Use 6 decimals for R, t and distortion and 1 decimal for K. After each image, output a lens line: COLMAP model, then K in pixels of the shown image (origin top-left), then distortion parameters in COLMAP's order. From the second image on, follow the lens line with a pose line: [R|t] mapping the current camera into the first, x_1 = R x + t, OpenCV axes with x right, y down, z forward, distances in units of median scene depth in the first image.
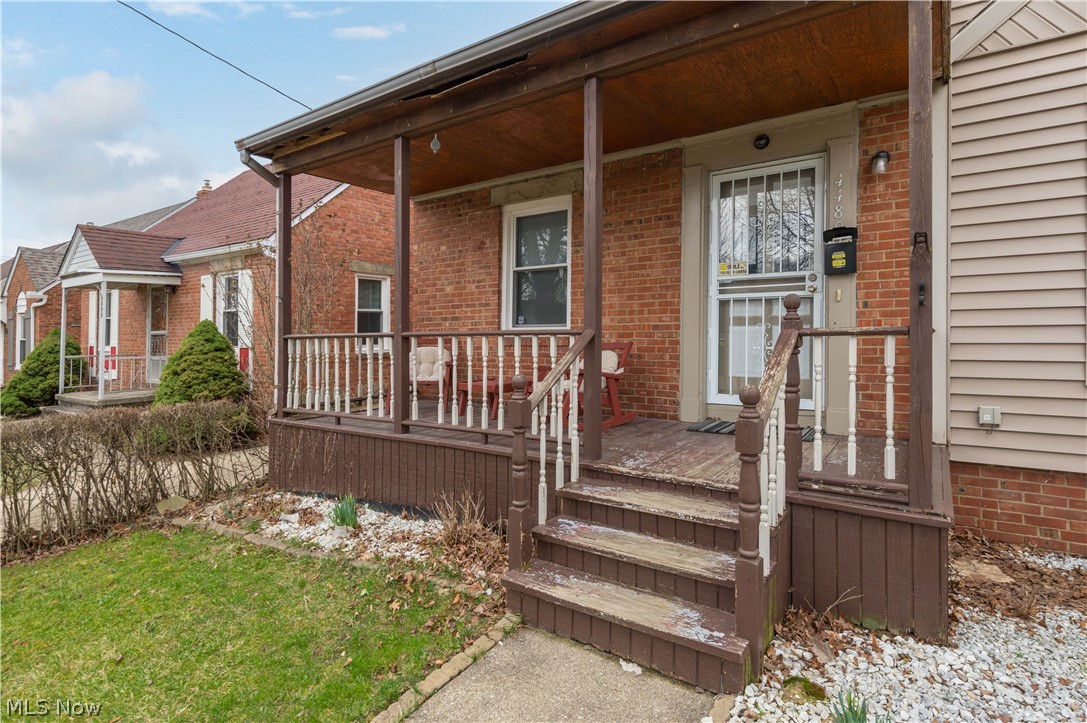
lens RADIAL K [[555.7, 0, 552.9], [0, 555.7, 325.6], [0, 0, 1]] dist [0.016005, -0.000438]
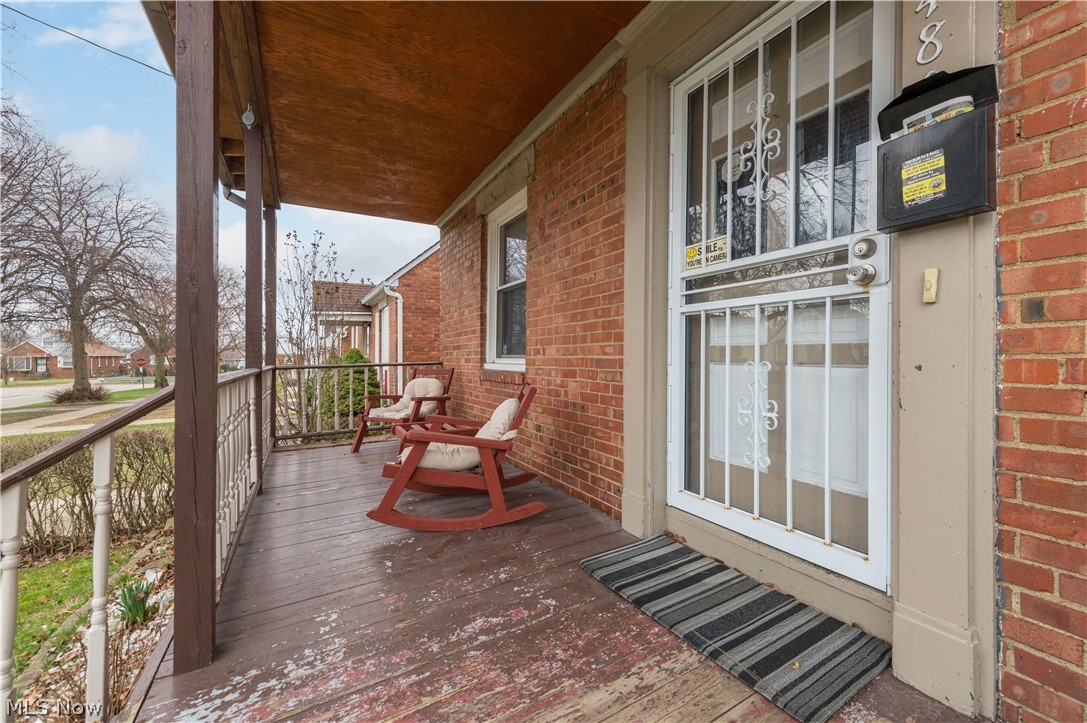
lens RADIAL K [[429.7, 0, 552.7], [0, 429.7, 347.8], [0, 0, 1]] dist [0.012762, -0.003410]
pose [[0.911113, -0.002730, -0.412147, 0.327822], [0.002233, 0.999996, -0.001689, -0.013096], [0.412149, 0.000618, 0.911116, 0.528838]]
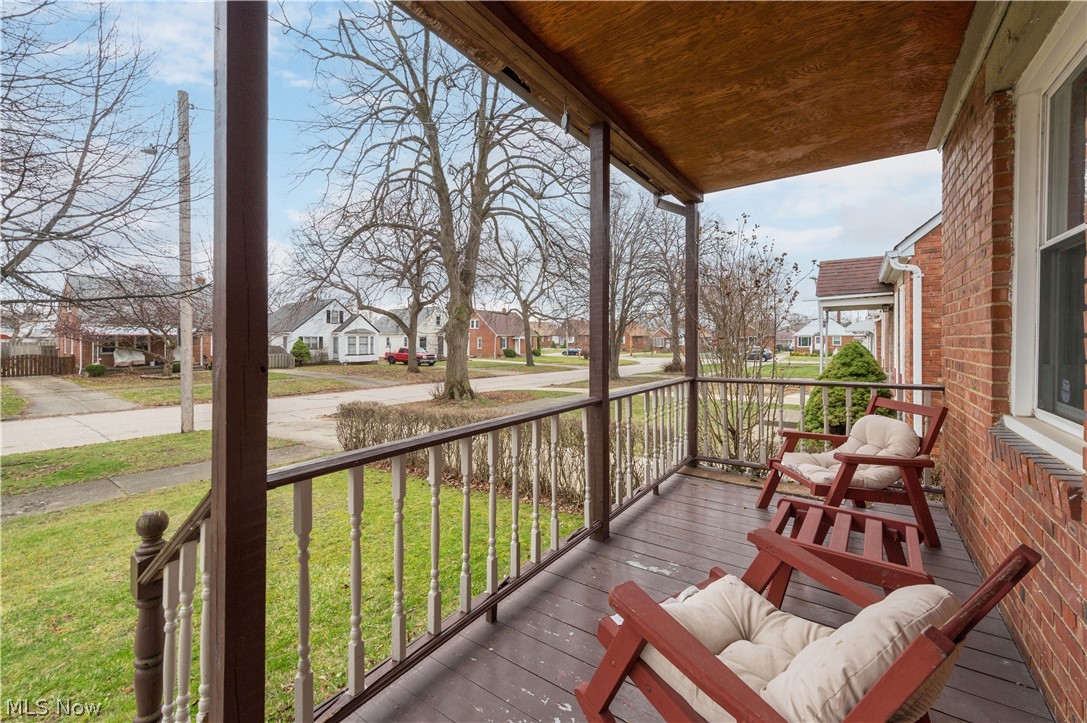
lens RADIAL K [[429.7, 0, 565.5], [0, 429.7, 333.5], [0, 0, 1]] dist [0.012762, -0.003410]
pose [[0.013412, 0.002327, -0.999907, 0.248326], [0.018816, 0.999820, 0.002580, -0.061204], [0.999733, -0.018849, 0.013366, 0.819019]]
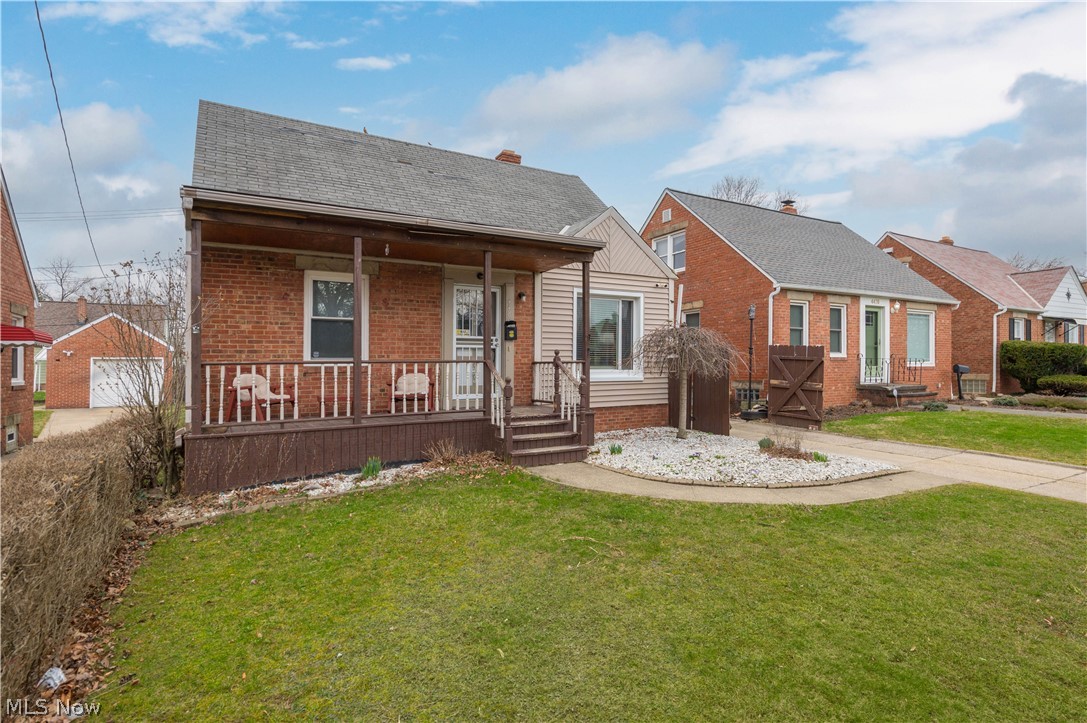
lens RADIAL K [[555.7, 0, 541.0], [0, 555.7, 372.0], [0, 0, 1]] dist [0.016005, -0.000438]
pose [[0.435017, 0.002253, 0.900419, -1.276542], [-0.003618, 0.999993, -0.000755, 0.039687], [-0.900415, -0.002929, 0.435023, -0.137556]]
